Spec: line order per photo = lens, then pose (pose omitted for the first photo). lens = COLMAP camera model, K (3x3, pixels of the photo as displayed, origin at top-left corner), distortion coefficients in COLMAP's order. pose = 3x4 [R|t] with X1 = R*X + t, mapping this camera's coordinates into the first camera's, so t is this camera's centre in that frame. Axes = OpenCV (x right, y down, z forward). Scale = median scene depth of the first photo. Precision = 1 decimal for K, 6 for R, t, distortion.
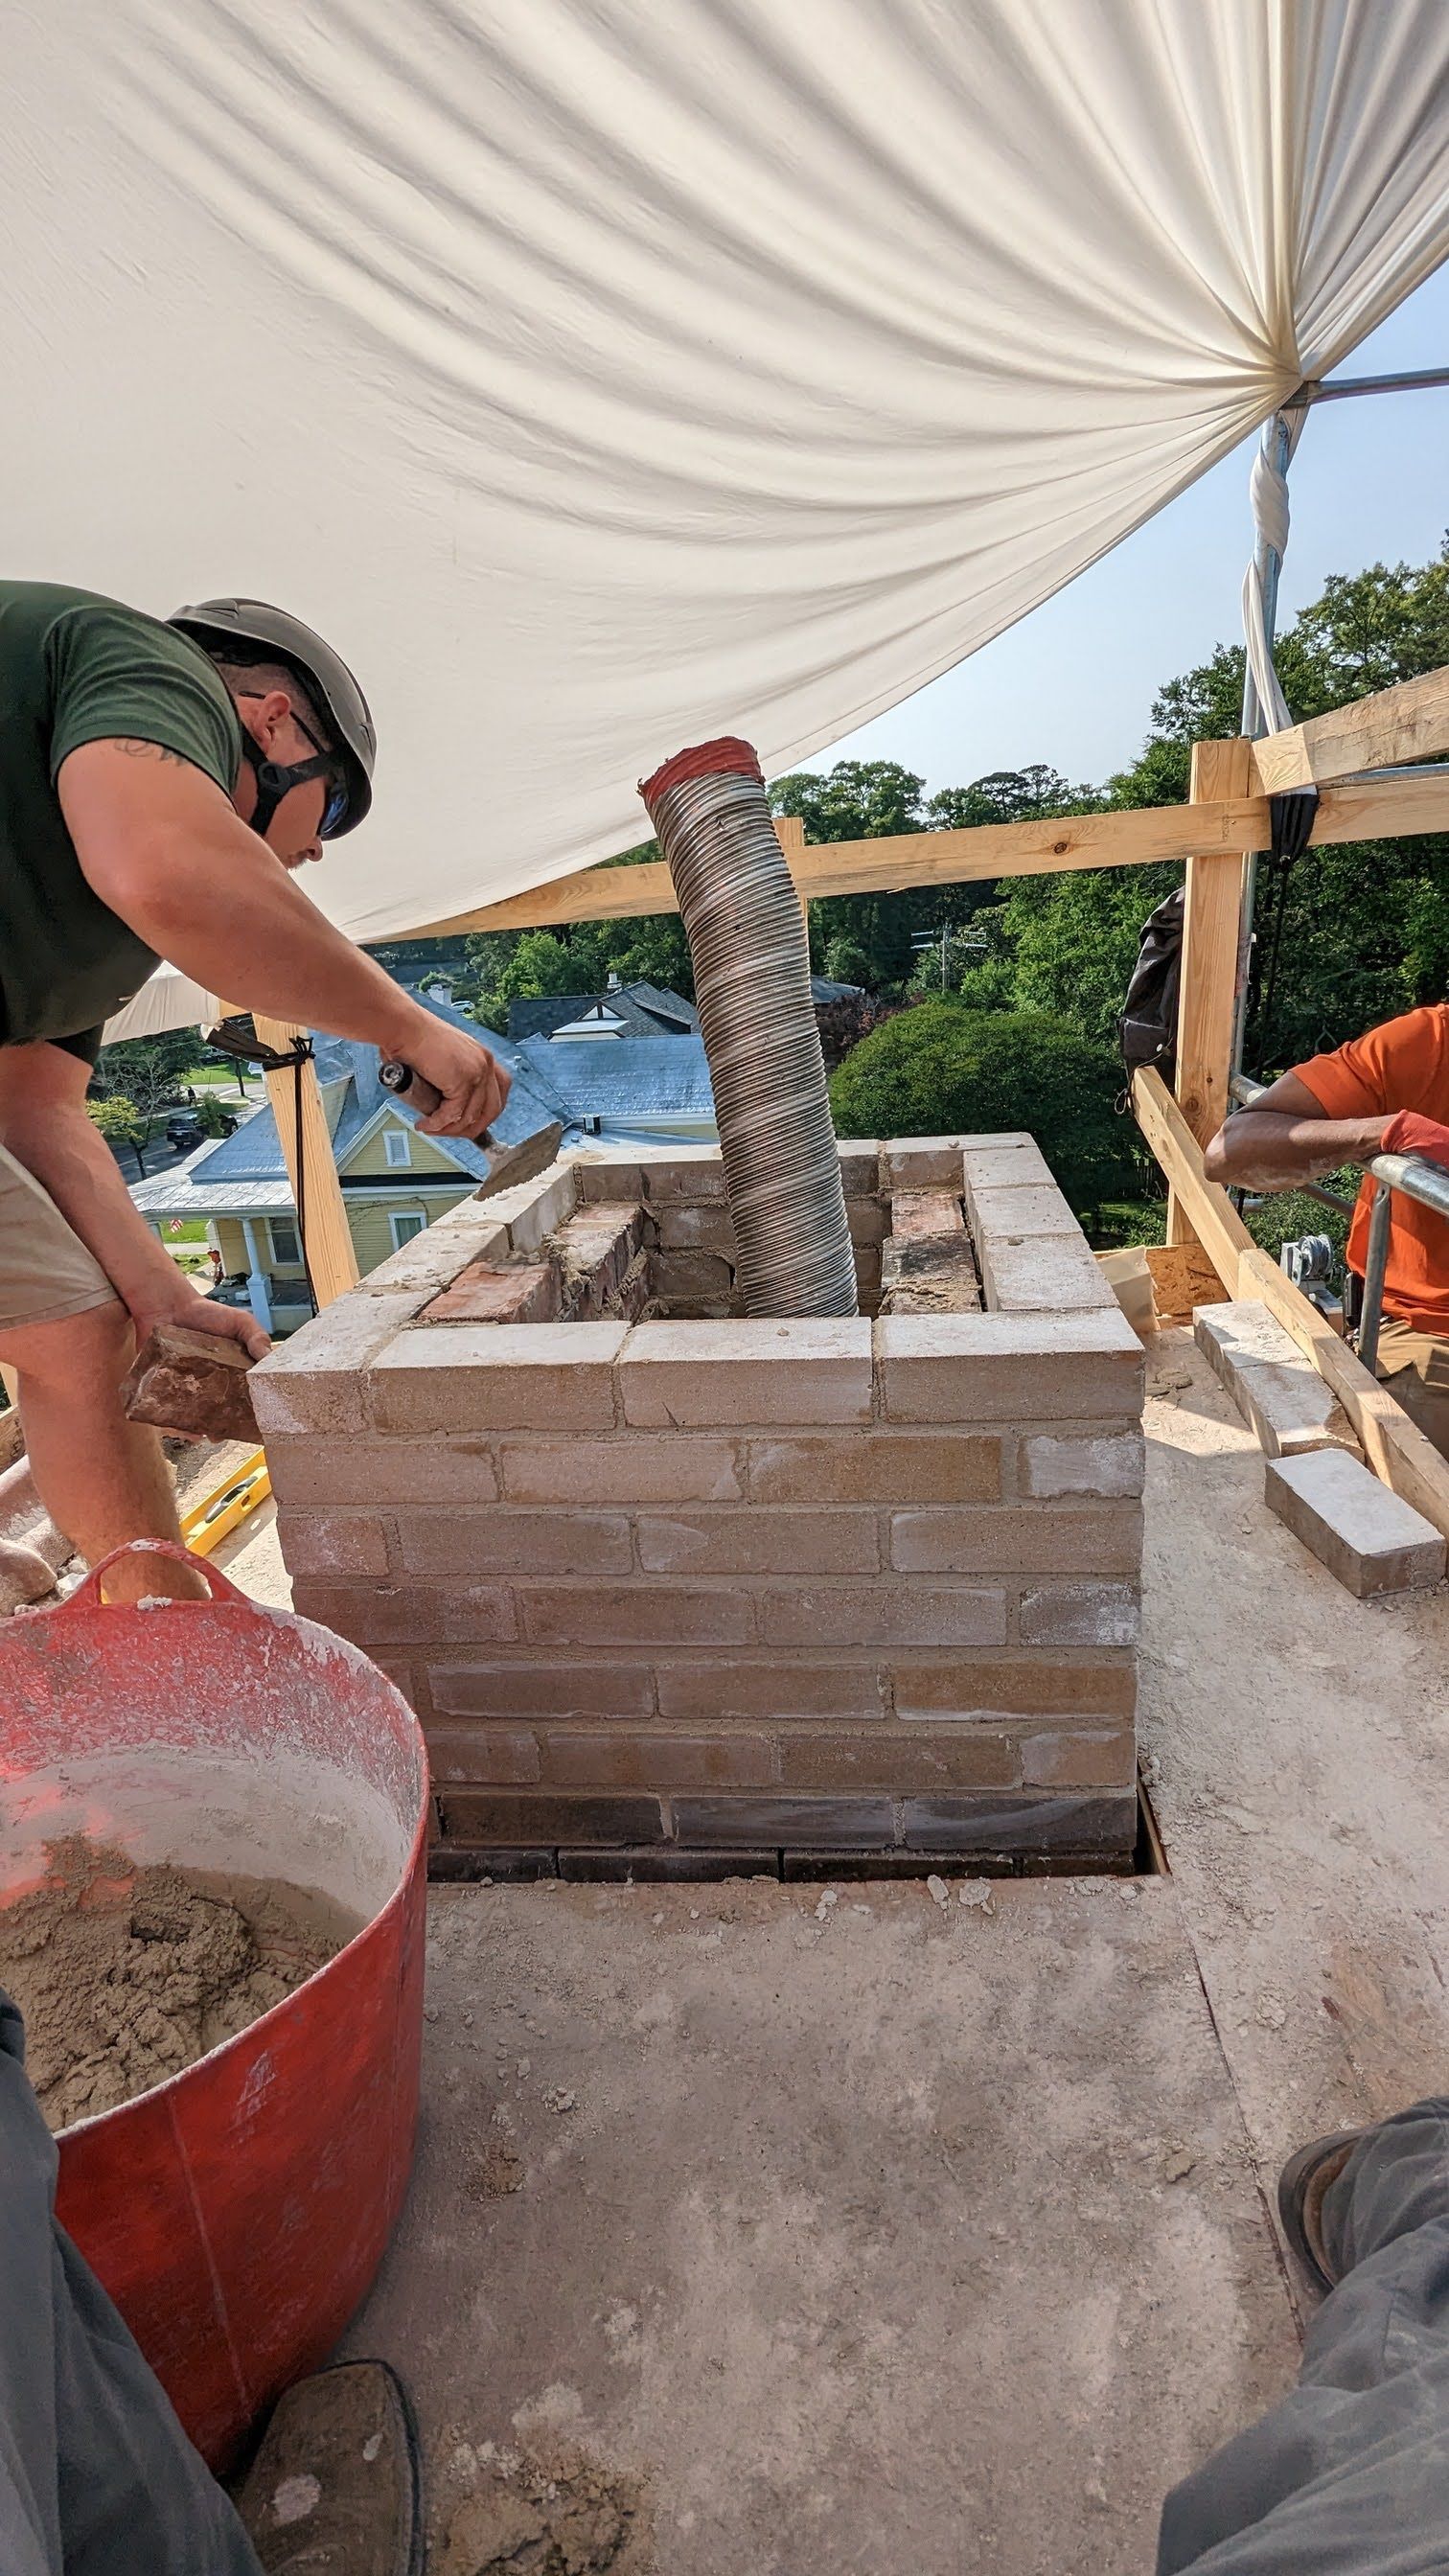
lens RADIAL K [[1234.4, 0, 741.5], [0, 1234.4, 1278.1], [0, 0, 1]] dist [0.004321, 0.001245]
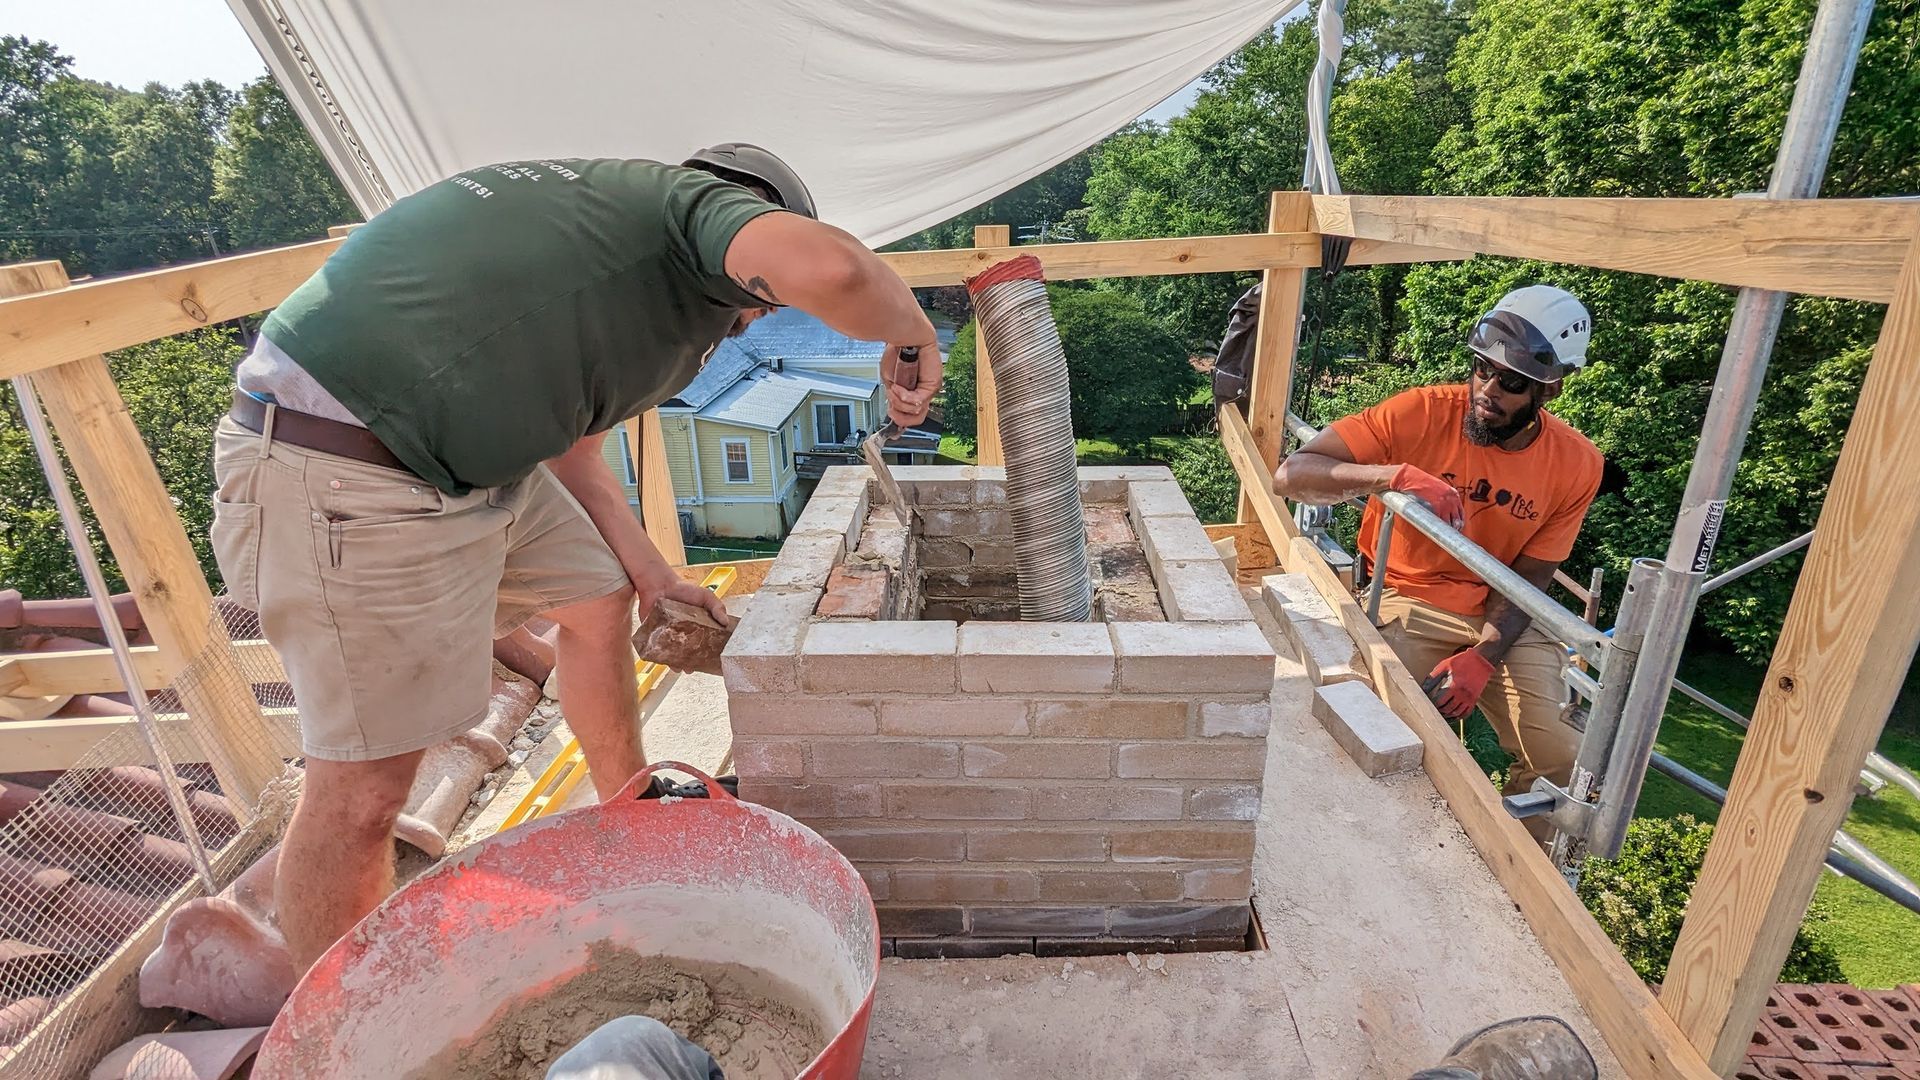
lens RADIAL K [[920.1, 0, 958.9], [0, 920.1, 534.8], [0, 0, 1]] dist [0.004321, 0.001245]
pose [[0.996214, 0.018275, 0.084990, -0.185360], [-0.023318, 0.998002, 0.058729, -0.144646], [-0.083747, -0.060488, 0.994650, -0.182950]]
